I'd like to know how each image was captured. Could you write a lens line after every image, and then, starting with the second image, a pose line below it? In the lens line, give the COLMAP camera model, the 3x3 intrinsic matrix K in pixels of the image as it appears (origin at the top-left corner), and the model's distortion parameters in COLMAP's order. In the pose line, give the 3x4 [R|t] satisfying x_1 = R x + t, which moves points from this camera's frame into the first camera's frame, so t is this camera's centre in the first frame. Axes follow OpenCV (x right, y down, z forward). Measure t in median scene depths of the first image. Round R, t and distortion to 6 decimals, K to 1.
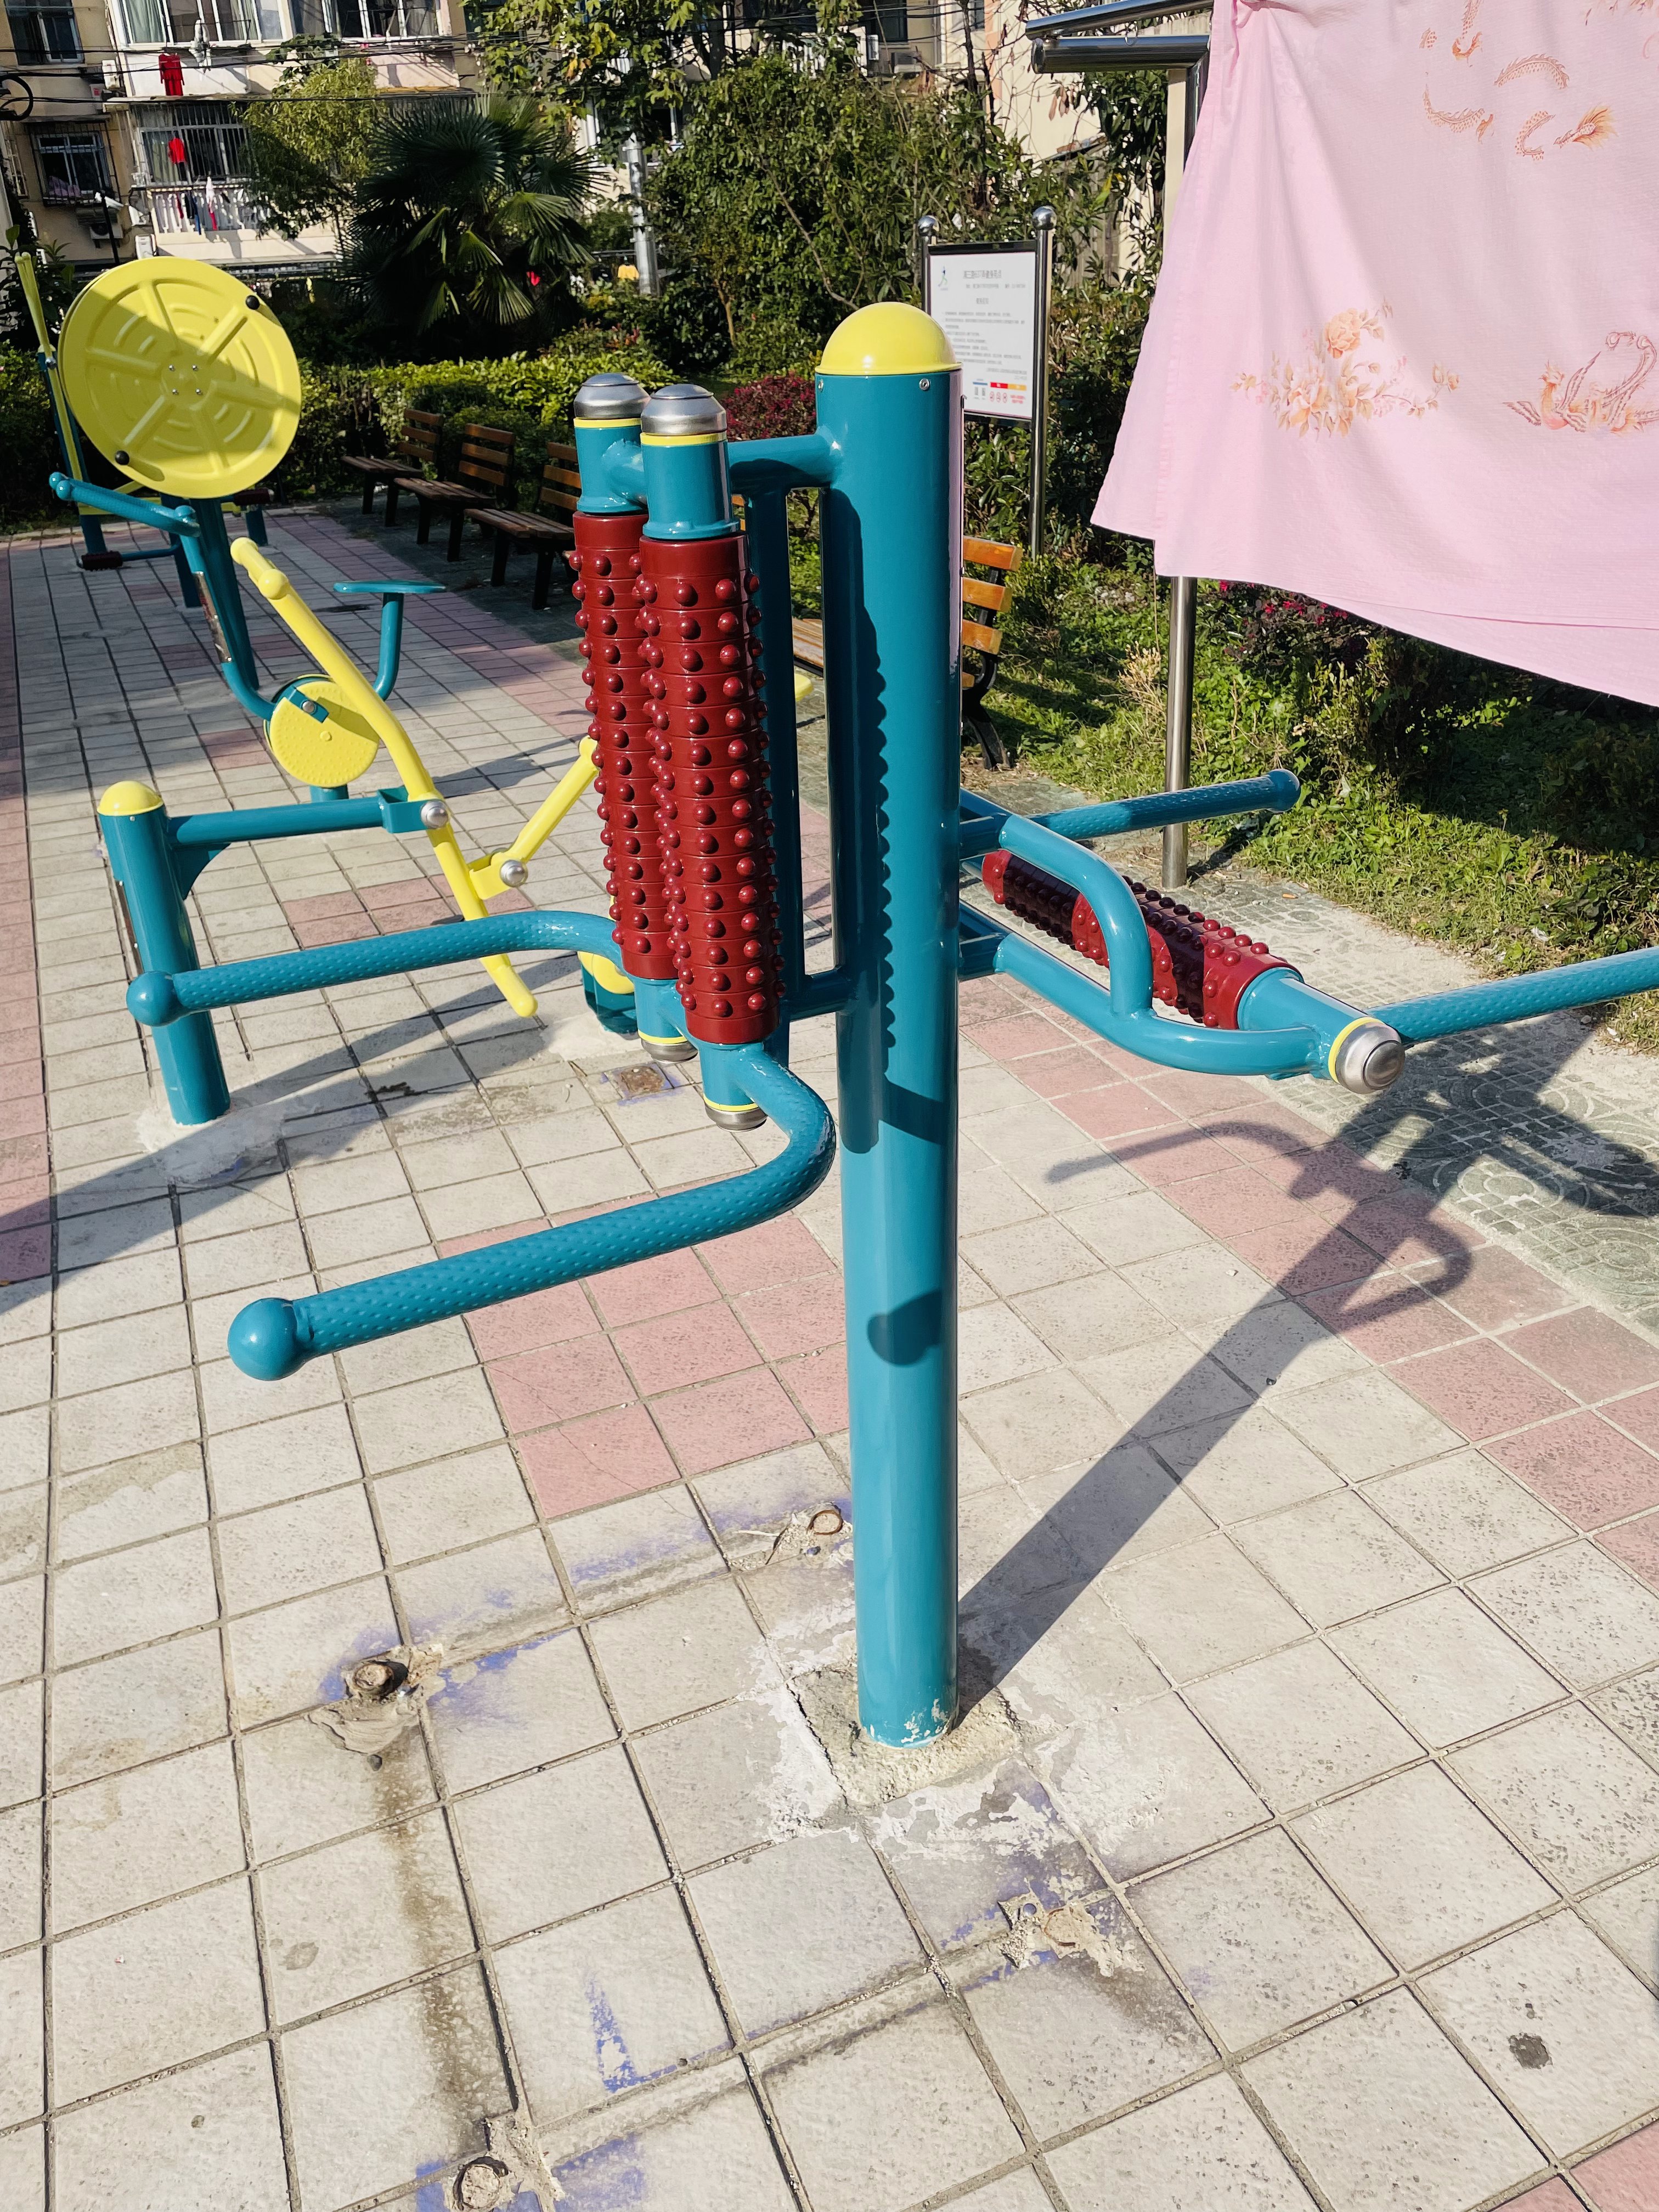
lens RADIAL K [[1681.2, 0, 824.6], [0, 1681.2, 1096.7], [0, 0, 1]] dist [0.070868, -0.087759]
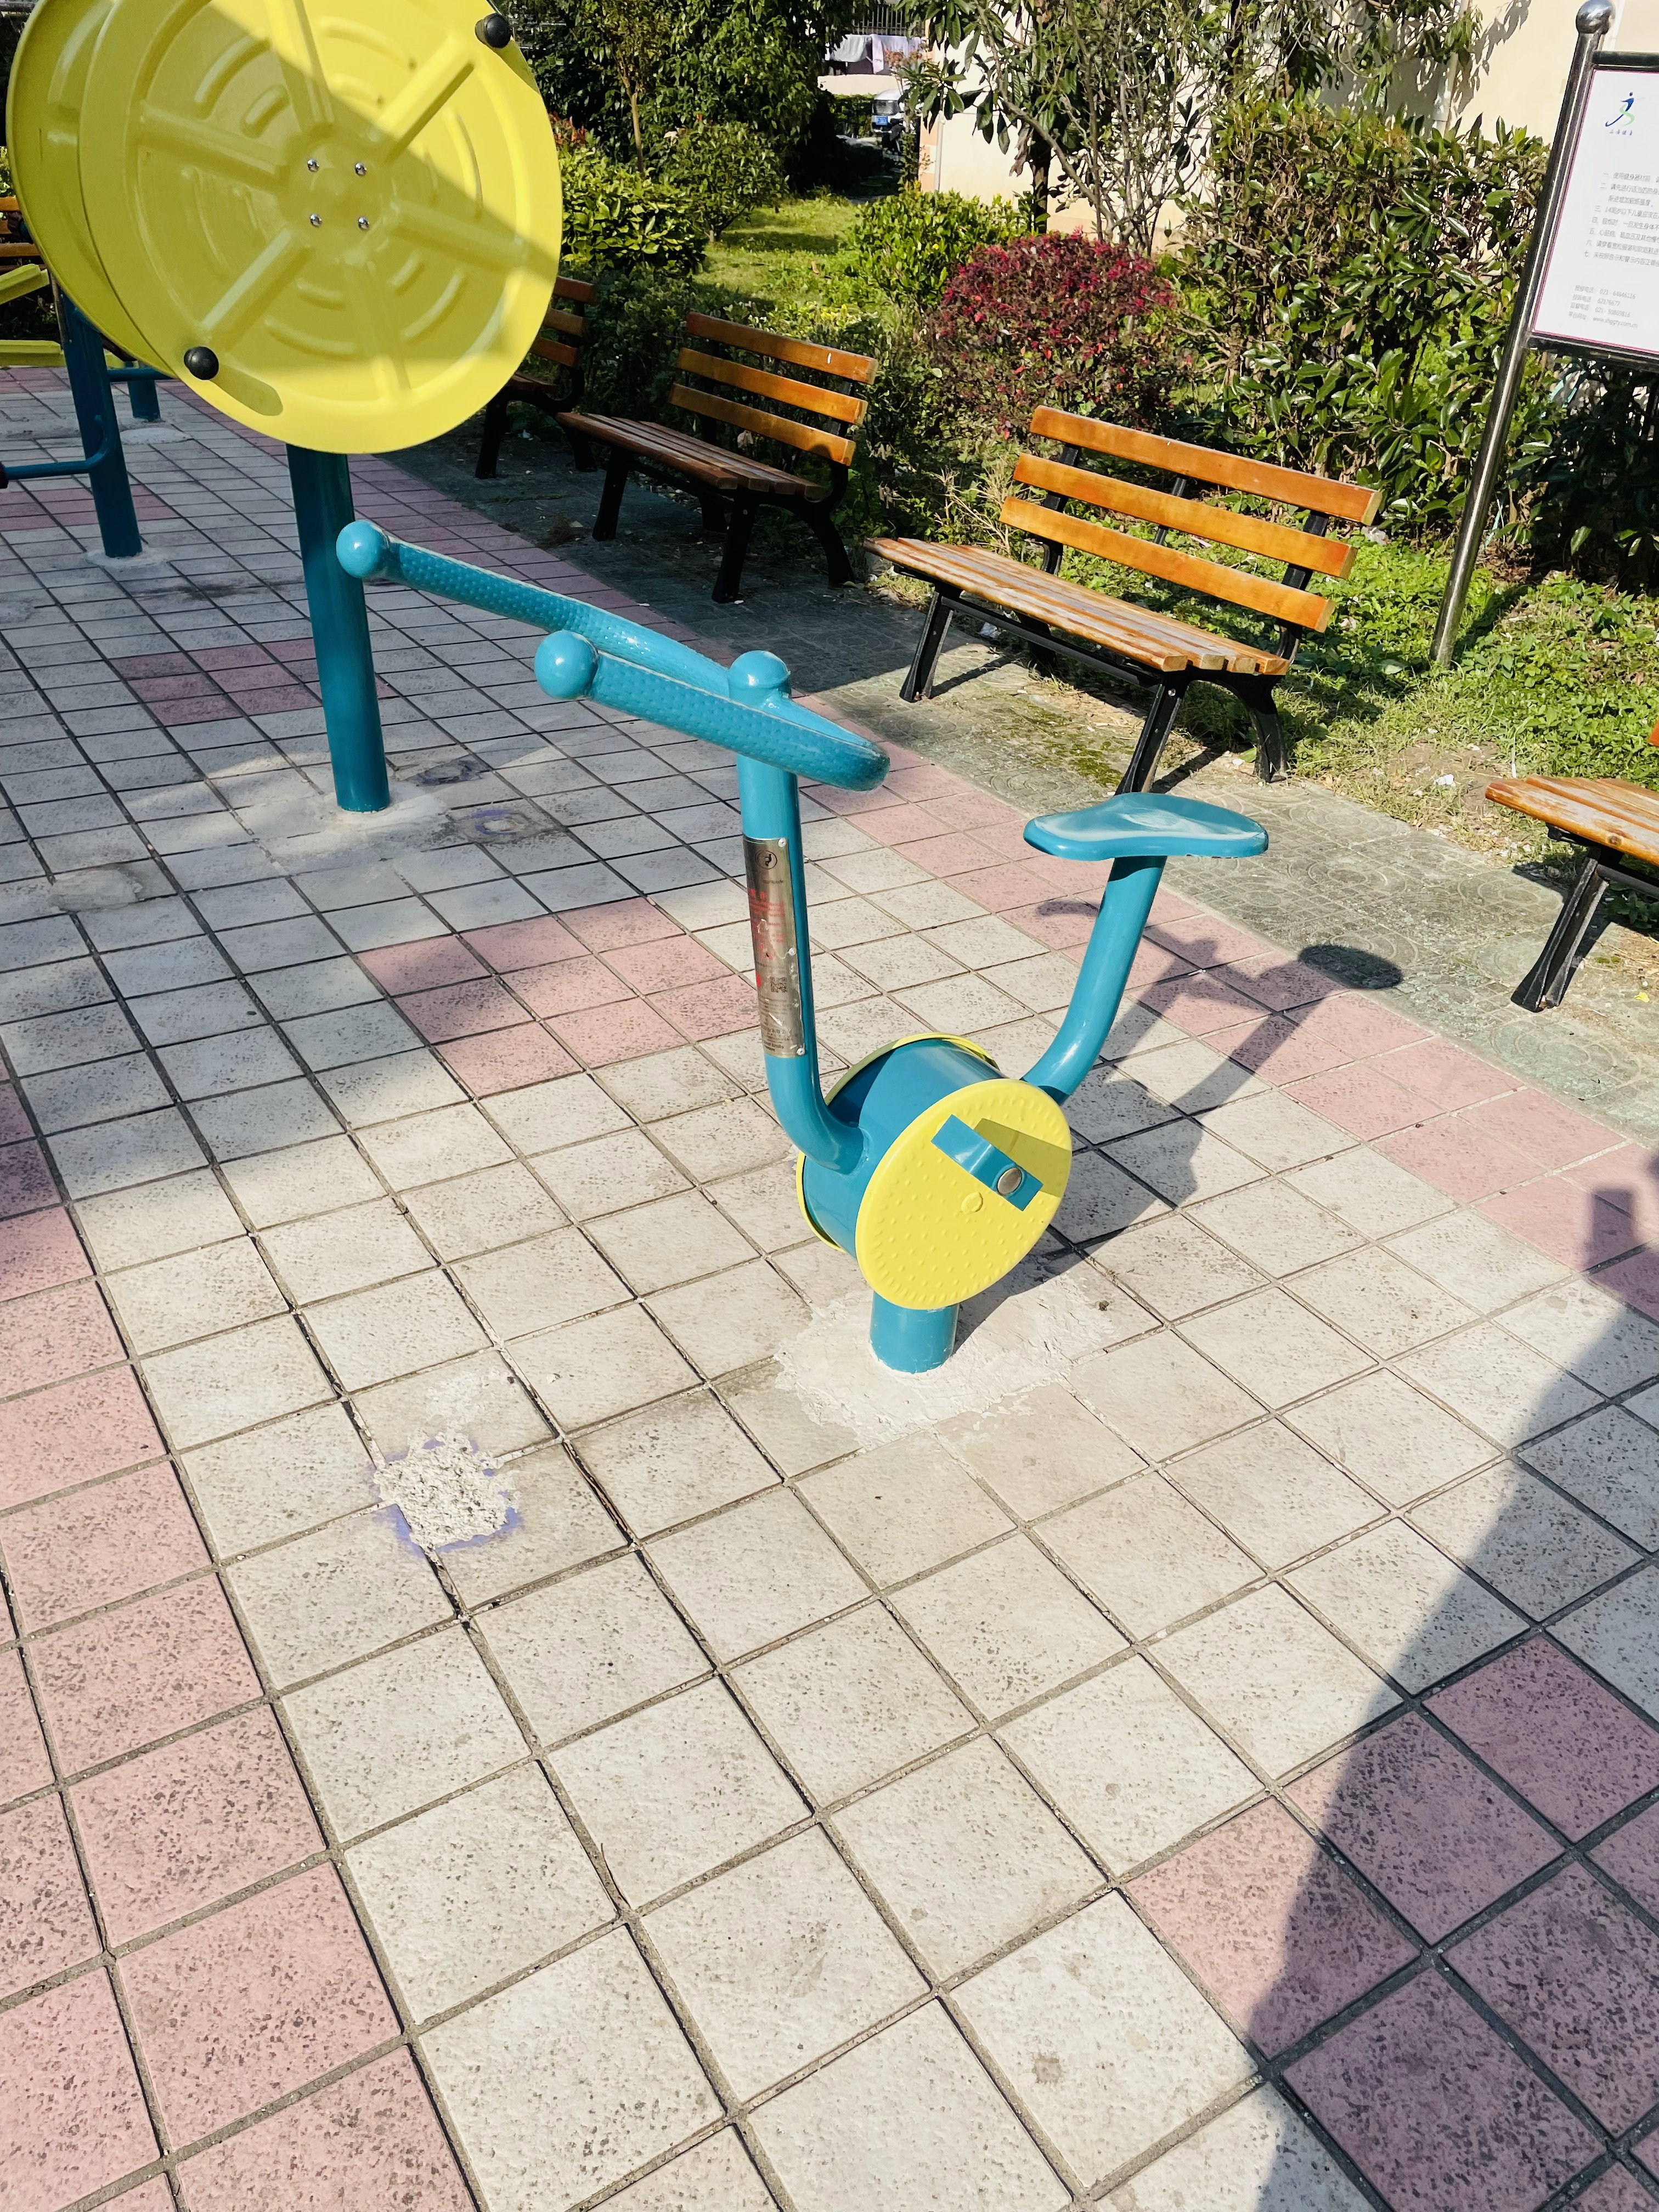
lens RADIAL K [[1681.2, 0, 816.7], [0, 1681.2, 1095.3], [0, 0, 1]] dist [0.070868, -0.087759]
pose [[0.987122, 0.000688, 0.159969, -0.319297], [-0.014597, 0.996206, 0.085791, -0.219161], [-0.159303, -0.087021, 0.983387, 0.505084]]
